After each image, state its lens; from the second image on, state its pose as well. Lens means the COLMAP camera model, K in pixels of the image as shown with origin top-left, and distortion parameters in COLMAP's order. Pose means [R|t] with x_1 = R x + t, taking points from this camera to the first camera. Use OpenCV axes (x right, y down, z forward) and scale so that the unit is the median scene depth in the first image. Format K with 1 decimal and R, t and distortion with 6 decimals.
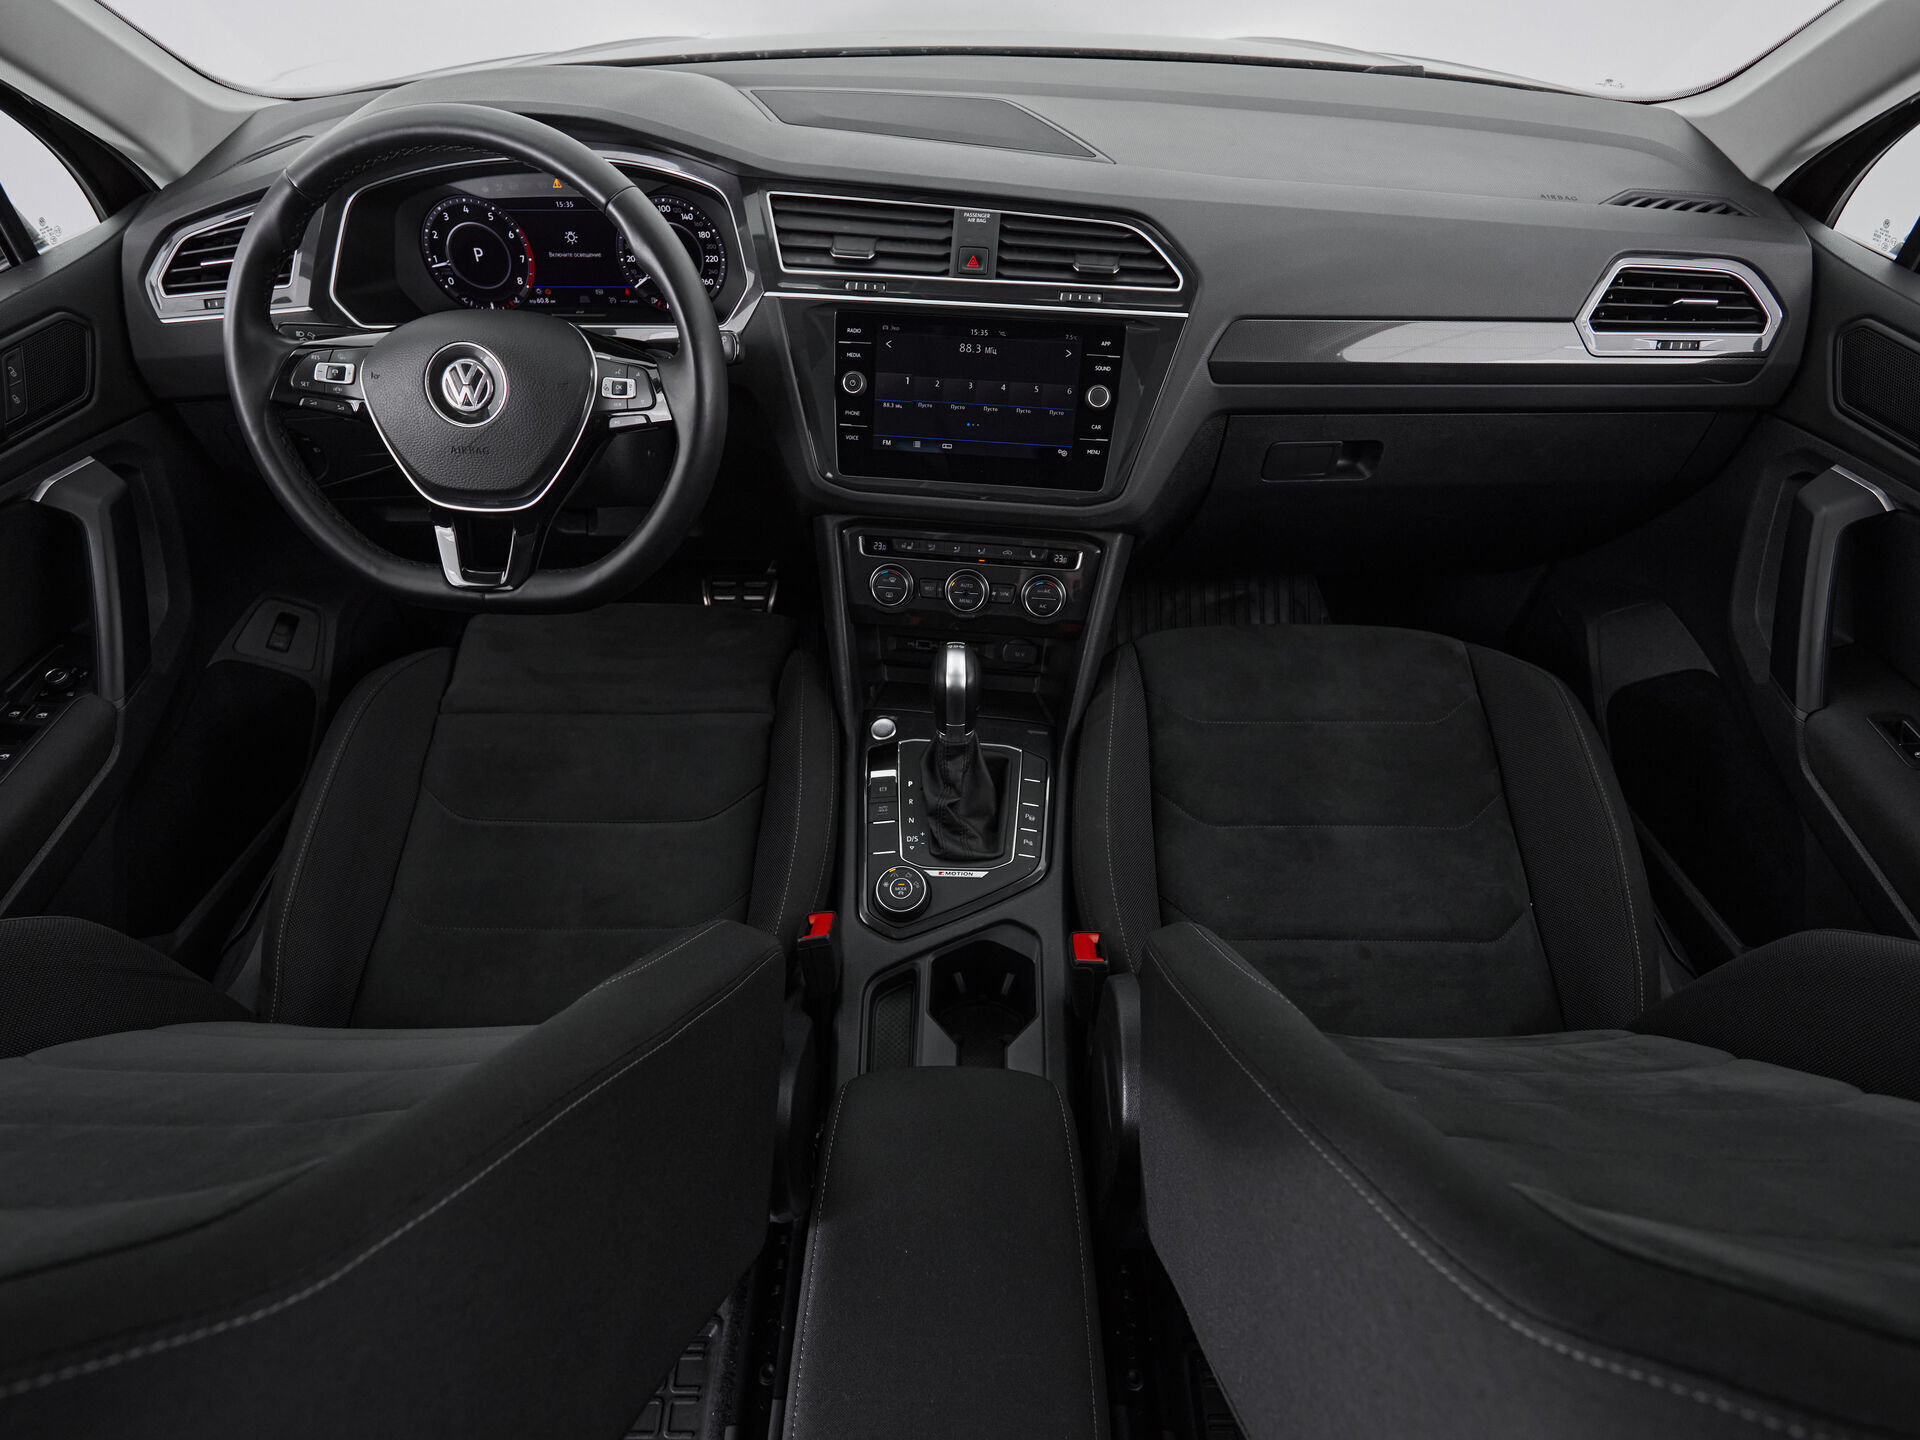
lens RADIAL K [[935.5, 0, 933.8], [0, 935.5, 716.2], [0, 0, 1]] dist [-0.001518, -0.001306]
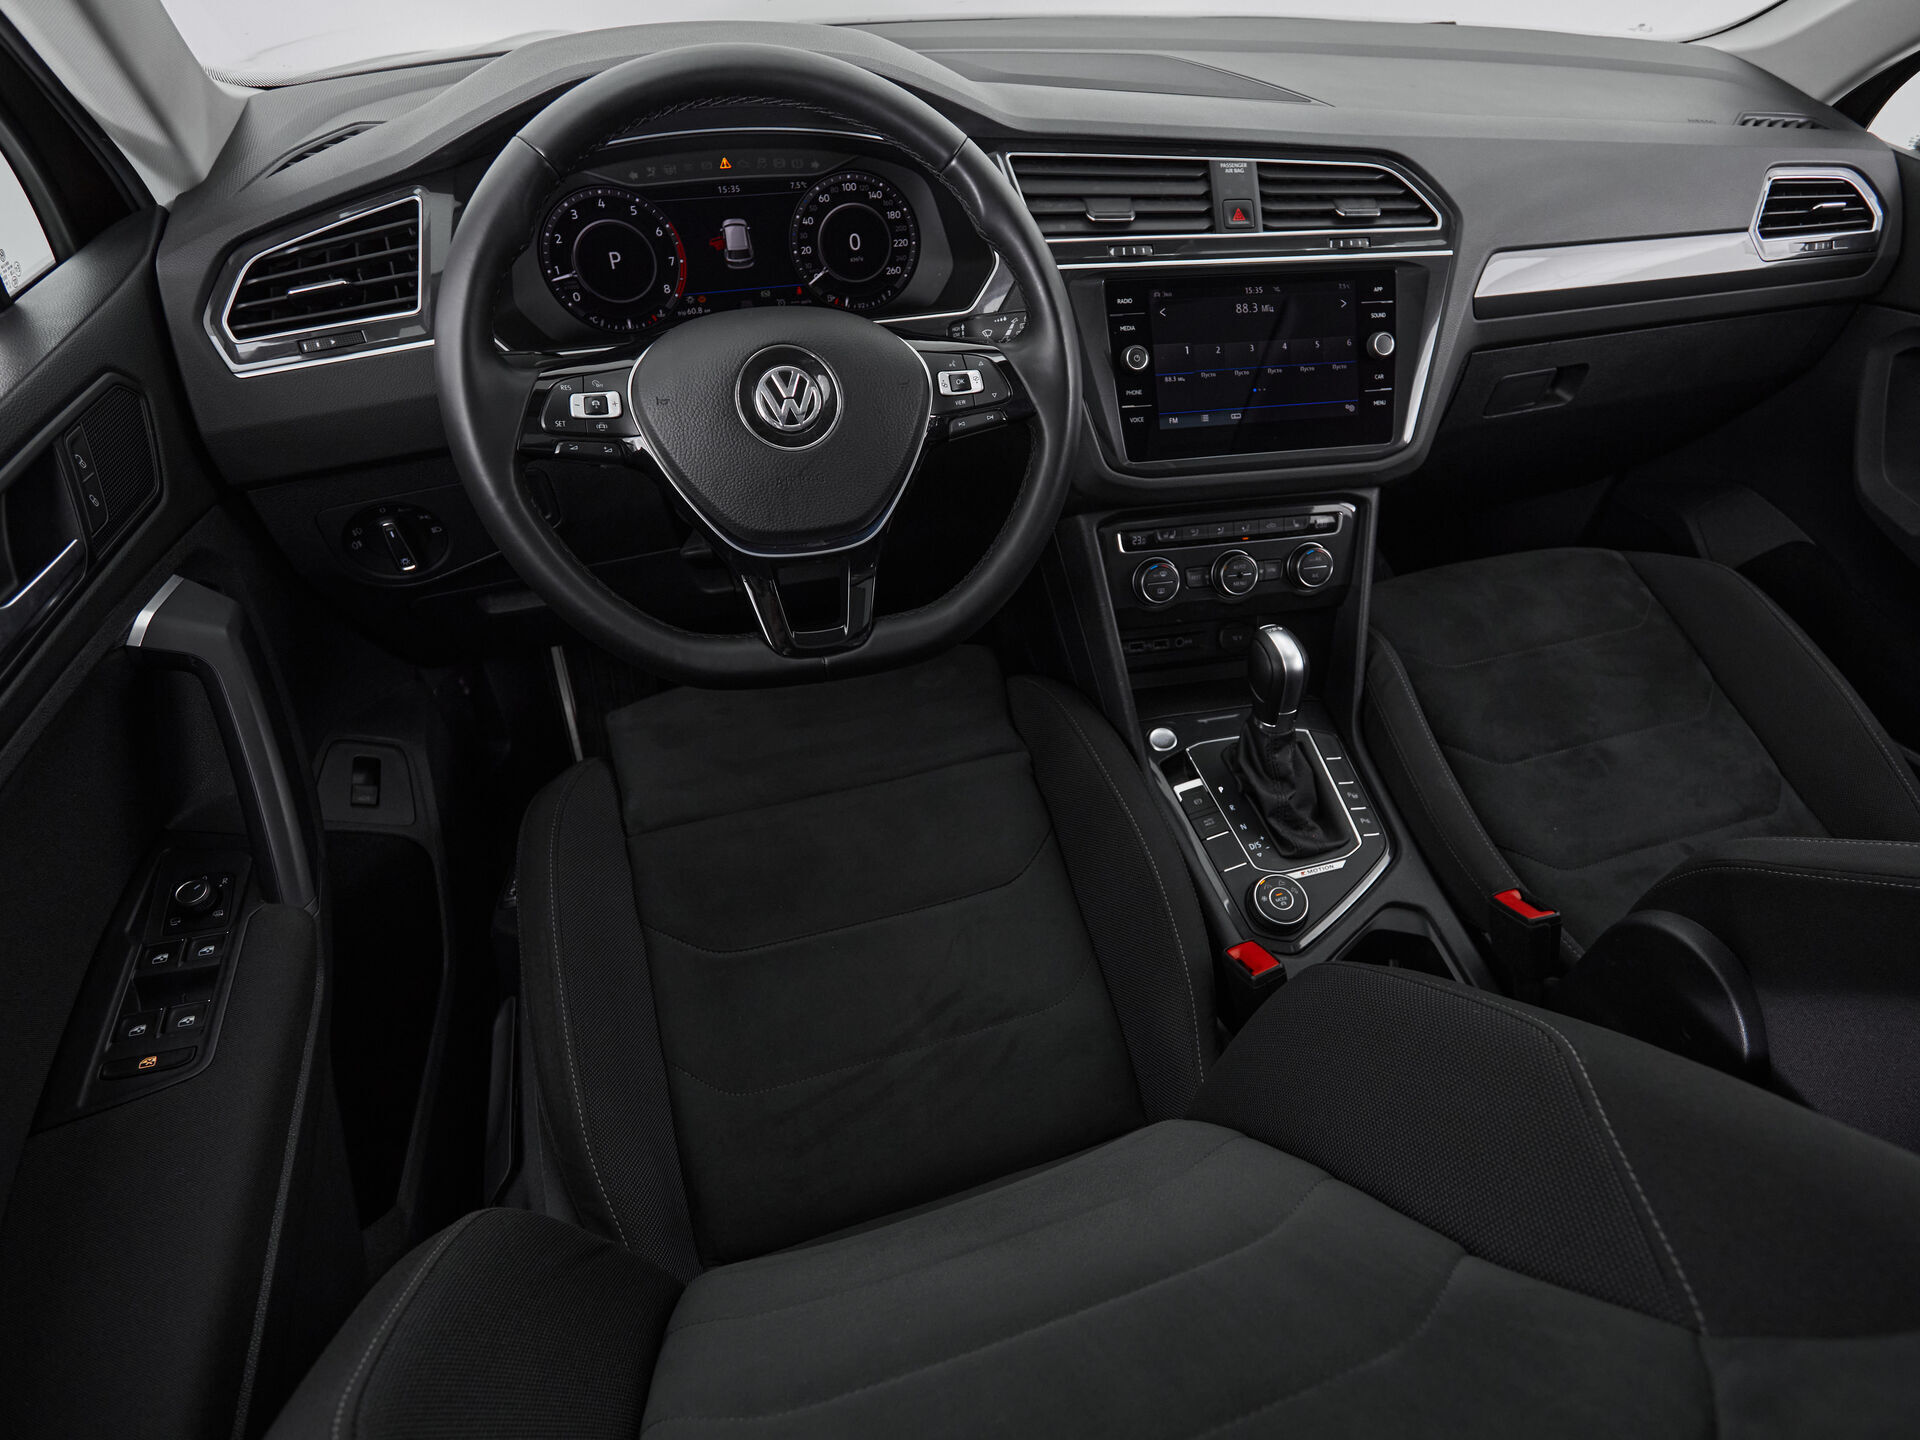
lens RADIAL K [[953.5, 0, 986.9], [0, 953.5, 724.8], [0, 0, 1]] dist [-0.003808, -0.000394]
pose [[0.948667, -0.199572, 0.245361, -0.518488], [0.204798, 0.978795, 0.004298, -0.046121], [-0.241016, 0.046172, 0.969422, 0.166016]]
